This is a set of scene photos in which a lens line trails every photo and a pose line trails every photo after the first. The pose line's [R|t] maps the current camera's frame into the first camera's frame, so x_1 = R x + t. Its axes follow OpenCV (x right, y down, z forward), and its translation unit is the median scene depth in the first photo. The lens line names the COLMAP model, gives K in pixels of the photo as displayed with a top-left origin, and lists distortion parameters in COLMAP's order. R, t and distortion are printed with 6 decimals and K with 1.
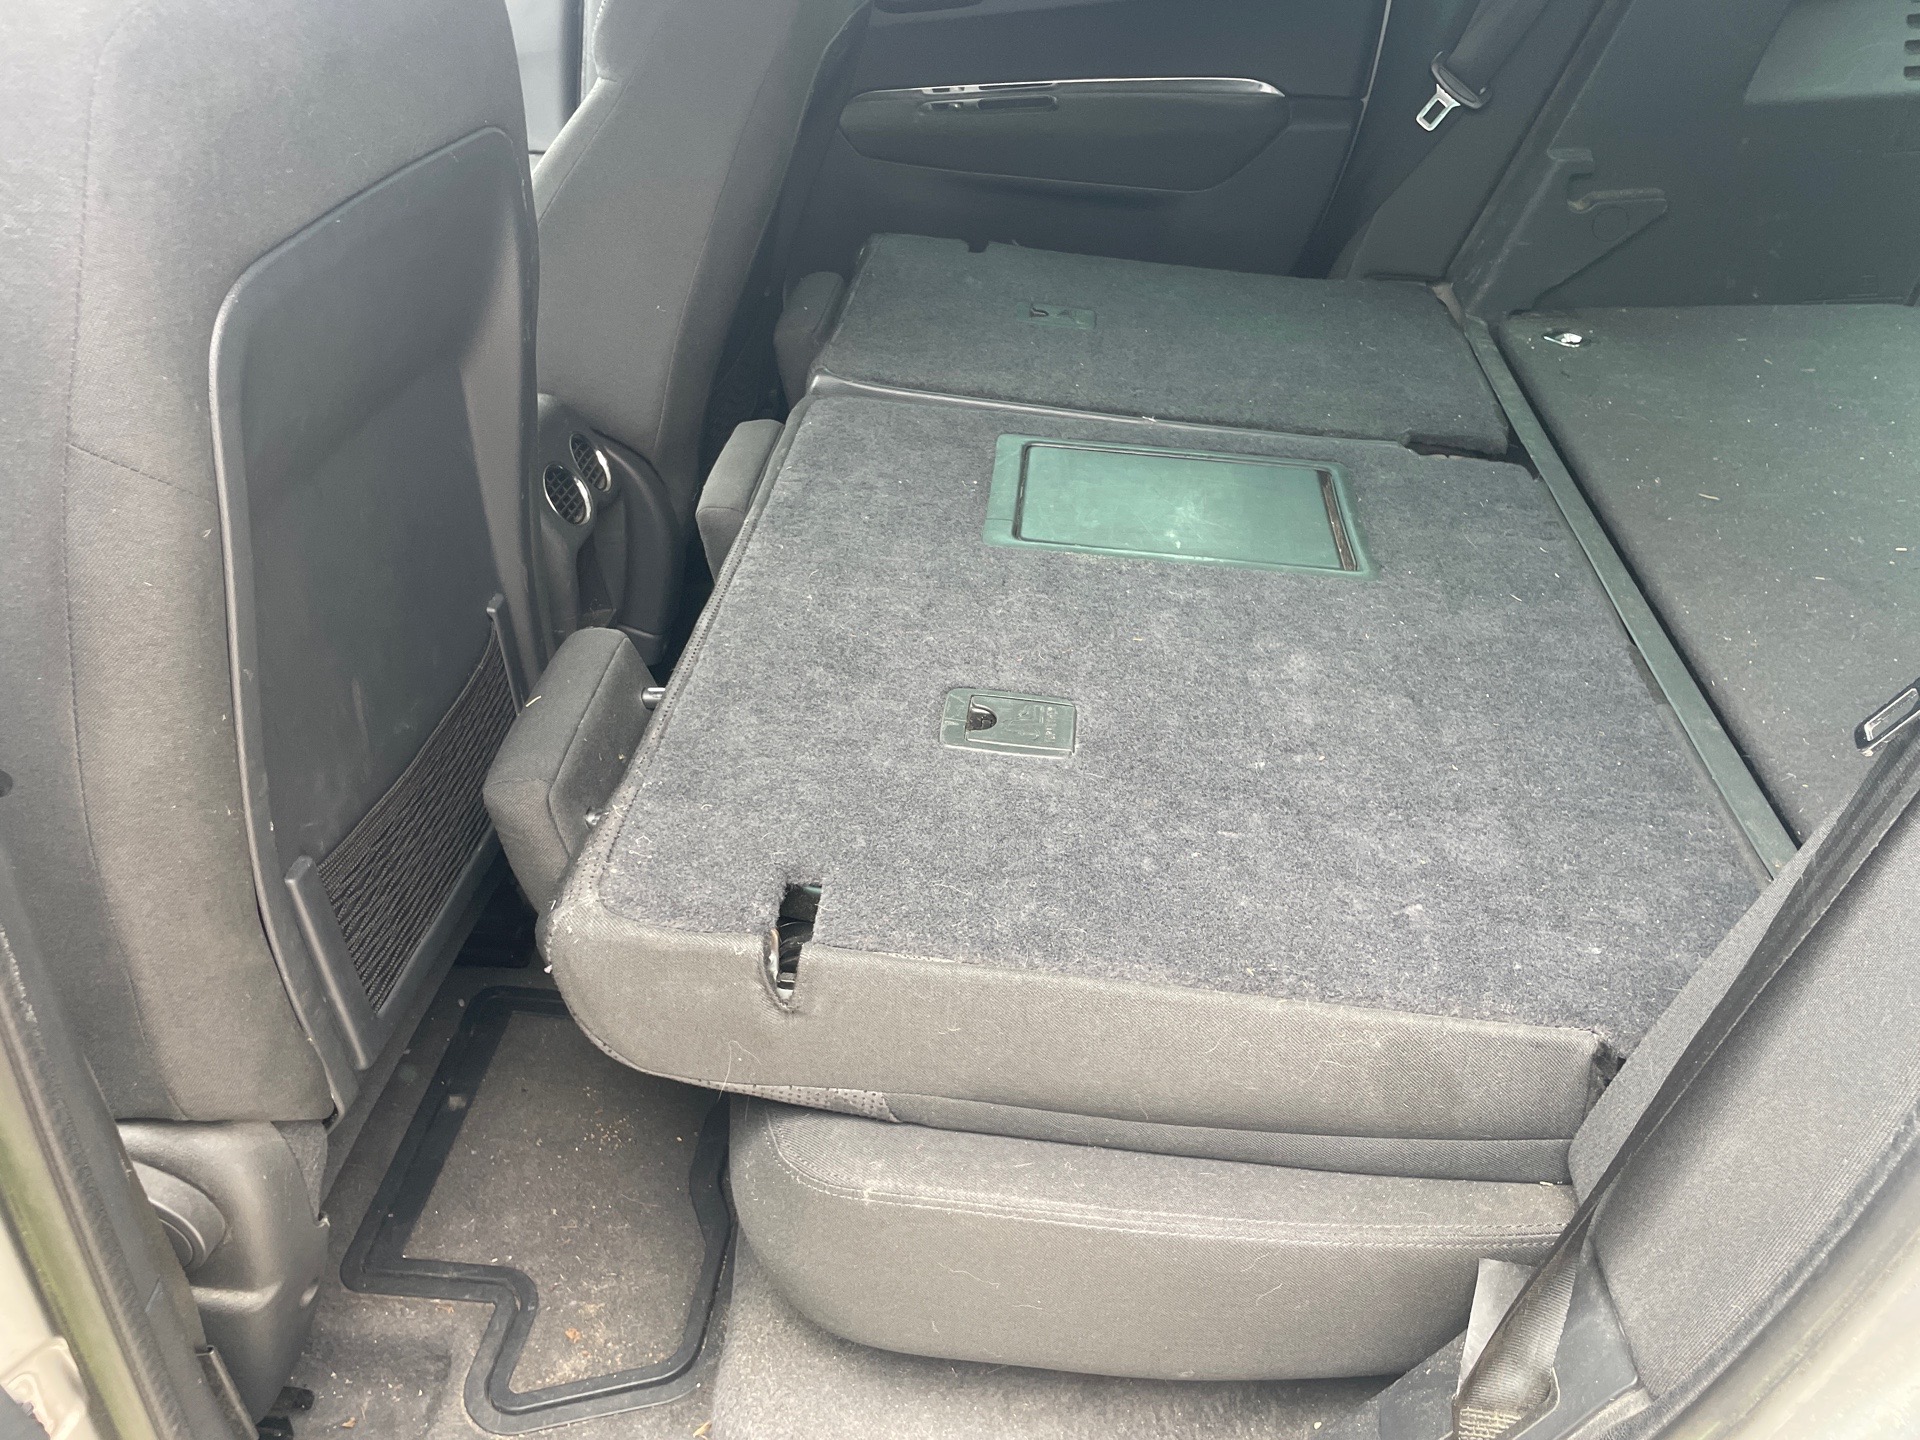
lens RADIAL K [[1452.4, 0, 954.4], [0, 1452.4, 719.7], [0, 0, 1]] dist [0.085107, -0.113134]
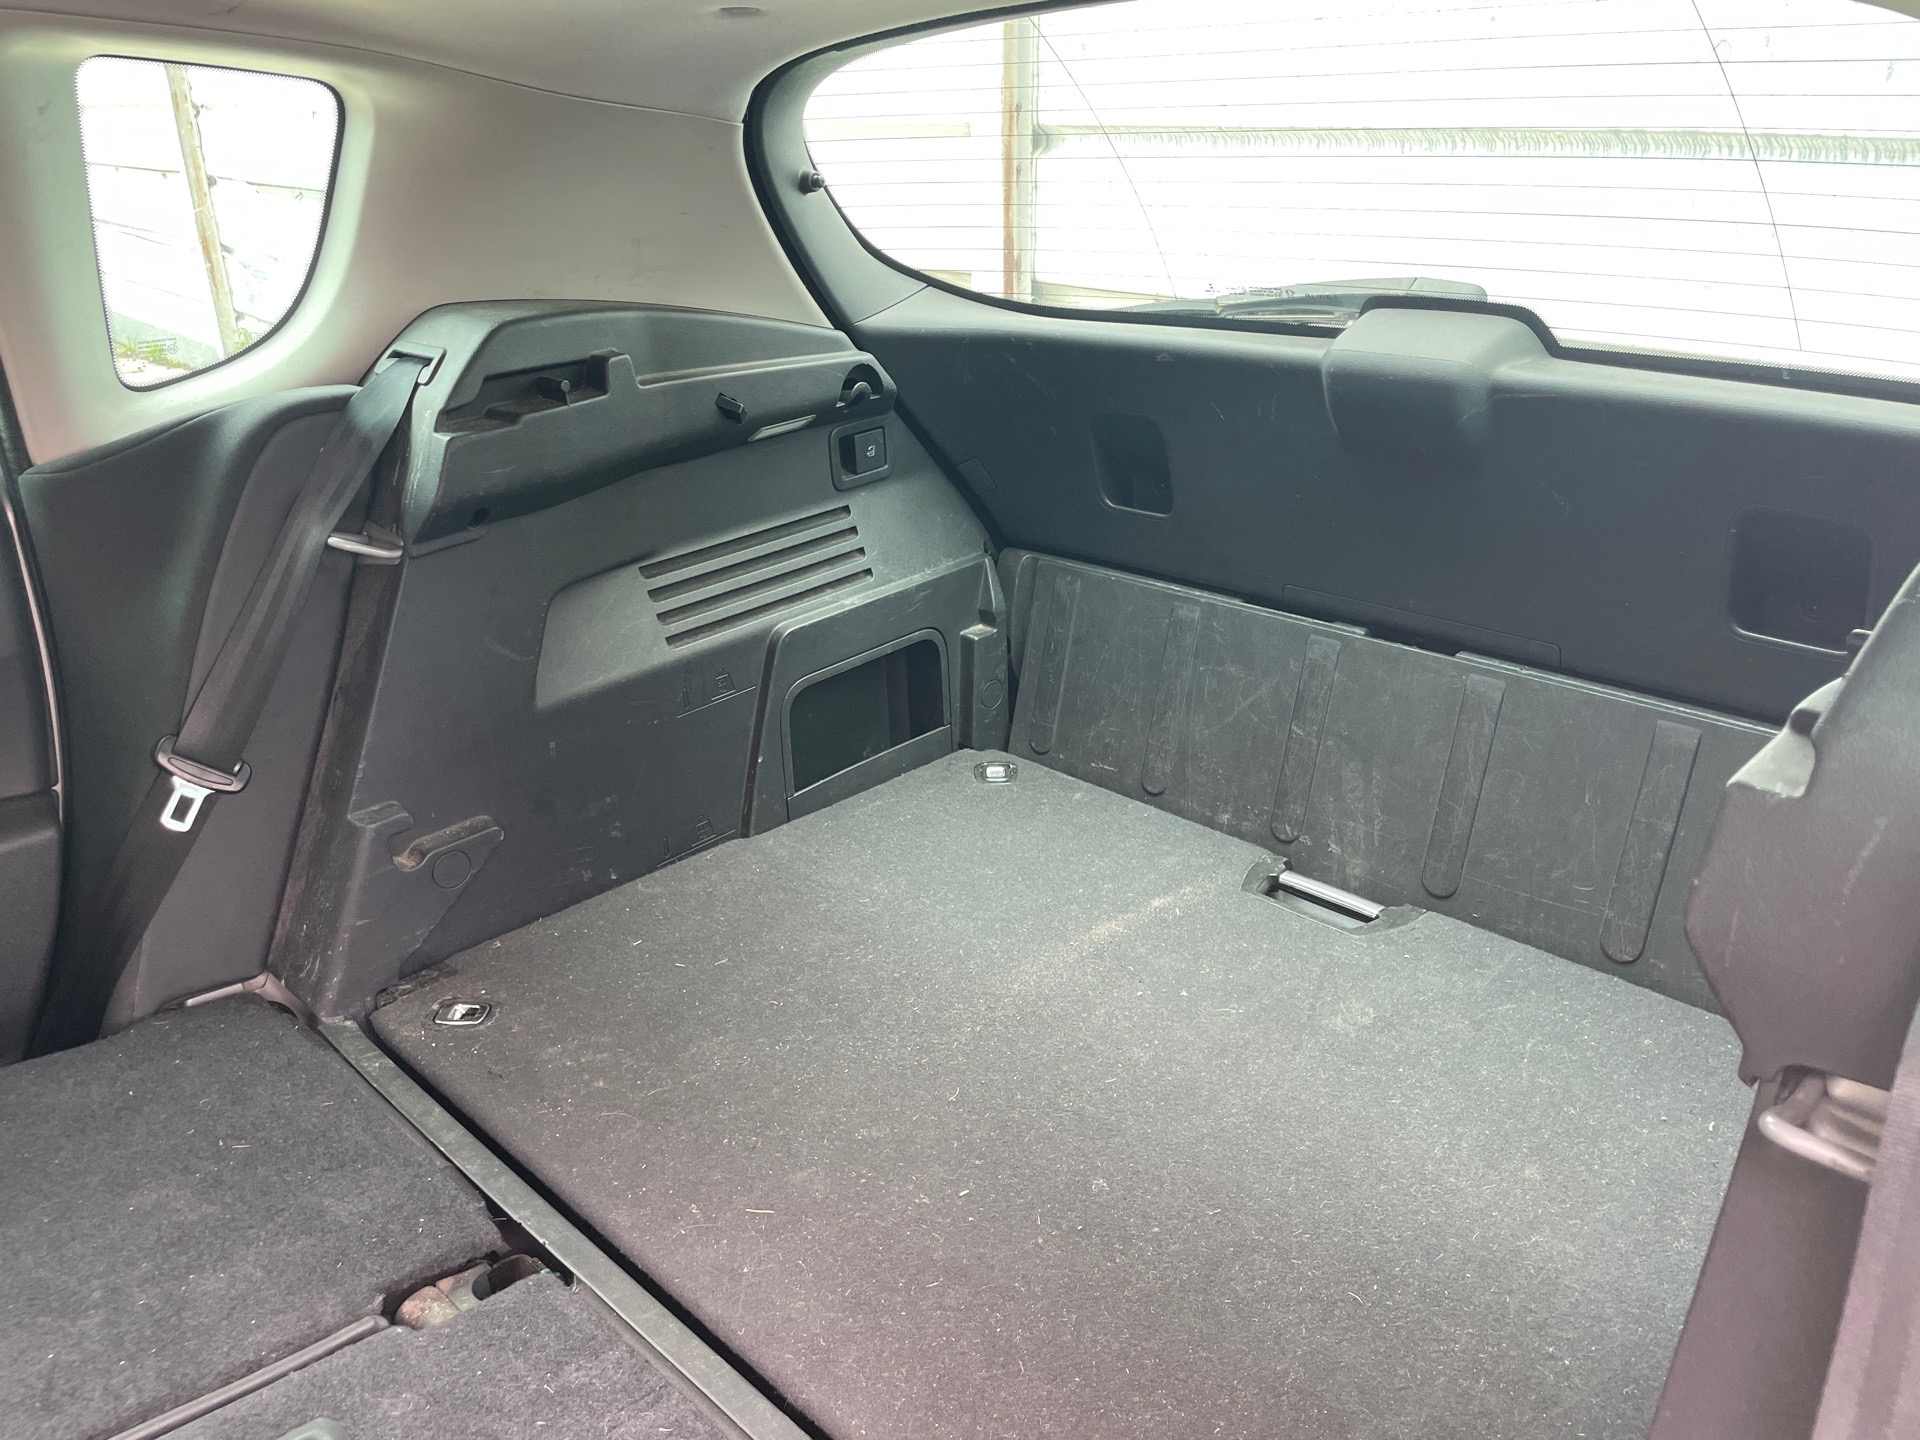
lens RADIAL K [[1452.4, 0, 944.9], [0, 1452.4, 736.7], [0, 0, 1]] dist [0.085107, -0.113134]
pose [[0.636544, -0.267567, 0.723340, 0.041587], [0.421481, 0.906134, -0.035723, -0.310020], [-0.645884, 0.327613, 0.689568, 0.250606]]
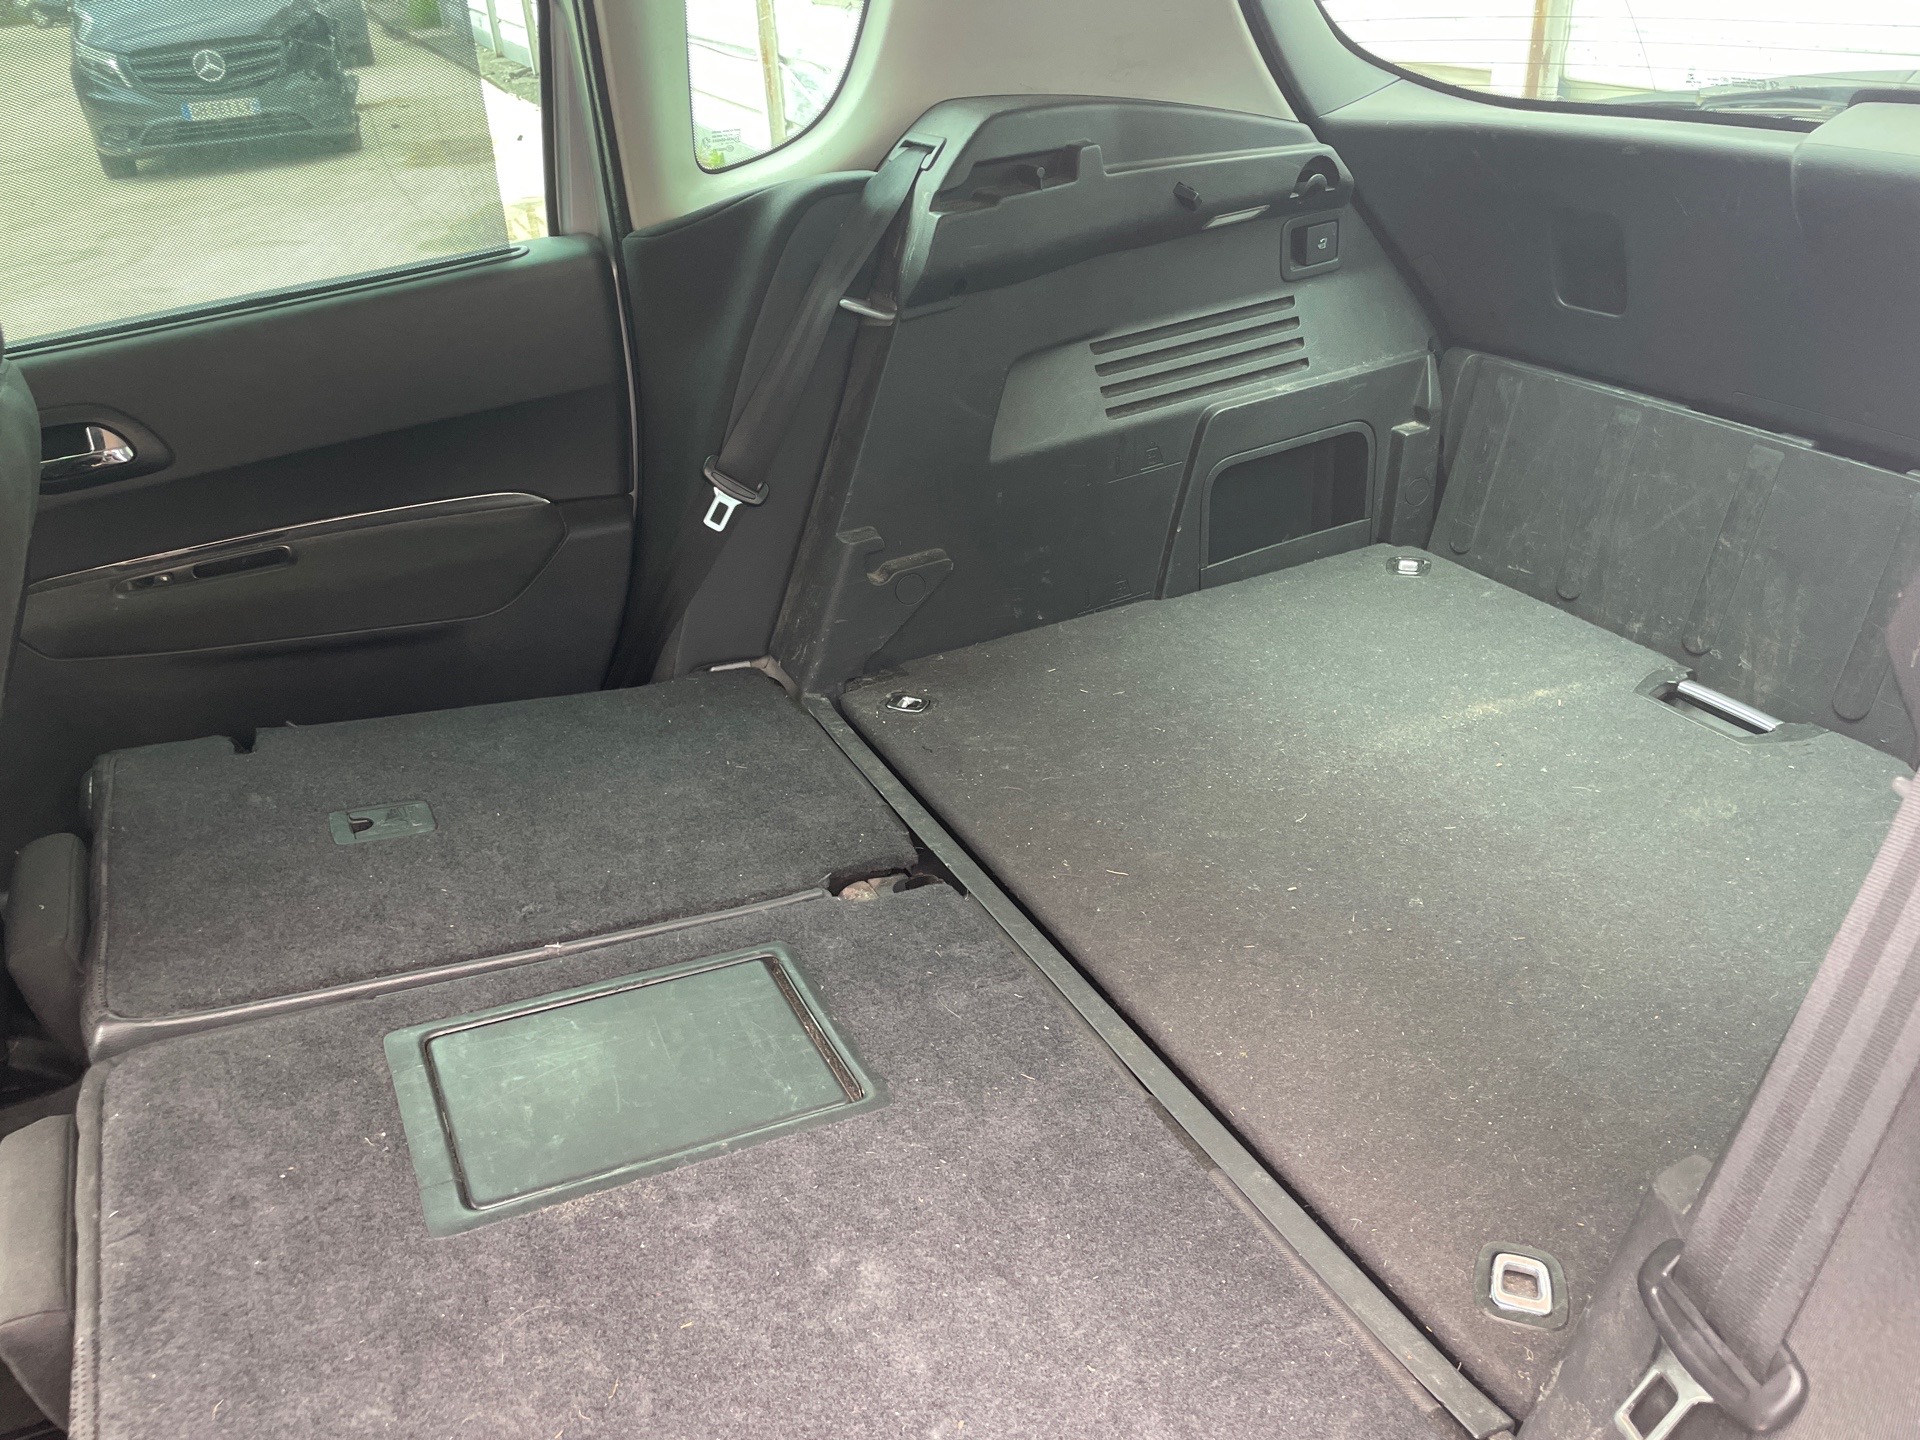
lens RADIAL K [[1452.4, 0, 939.2], [0, 1452.4, 727.4], [0, 0, 1]] dist [0.085107, -0.113134]
pose [[0.855010, -0.246810, 0.456117, -0.034555], [0.301565, 0.952129, -0.050090, -0.225246], [-0.421920, 0.180376, 0.888509, 0.121214]]
